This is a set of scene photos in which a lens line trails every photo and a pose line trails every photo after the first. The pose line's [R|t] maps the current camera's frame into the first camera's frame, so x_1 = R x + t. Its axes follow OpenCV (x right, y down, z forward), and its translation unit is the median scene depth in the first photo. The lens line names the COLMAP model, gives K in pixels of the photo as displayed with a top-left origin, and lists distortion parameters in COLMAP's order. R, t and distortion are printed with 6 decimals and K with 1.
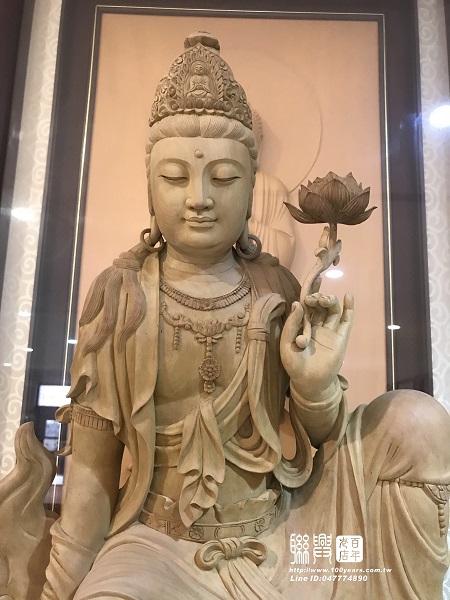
lens RADIAL K [[489.5, 0, 223.4], [0, 489.5, 299.4], [0, 0, 1]] dist [0.086961, -0.047233]
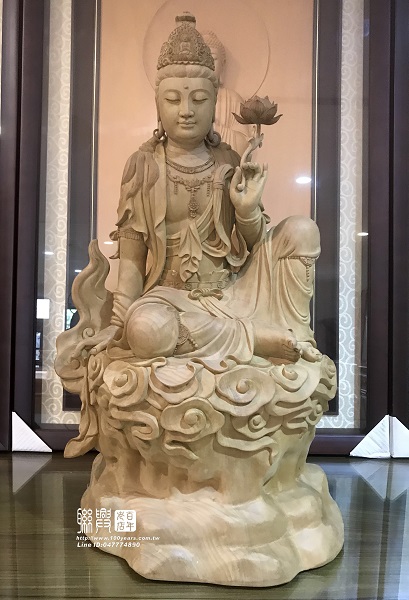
lens RADIAL K [[518.9, 0, 198.2], [0, 518.9, 295.4], [0, 0, 1]] dist [0.050454, -0.042204]
pose [[0.999861, -0.016045, 0.004451, -0.023344], [0.015184, 0.988297, 0.151785, 0.182691], [-0.006834, -0.151696, 0.988404, -1.046357]]
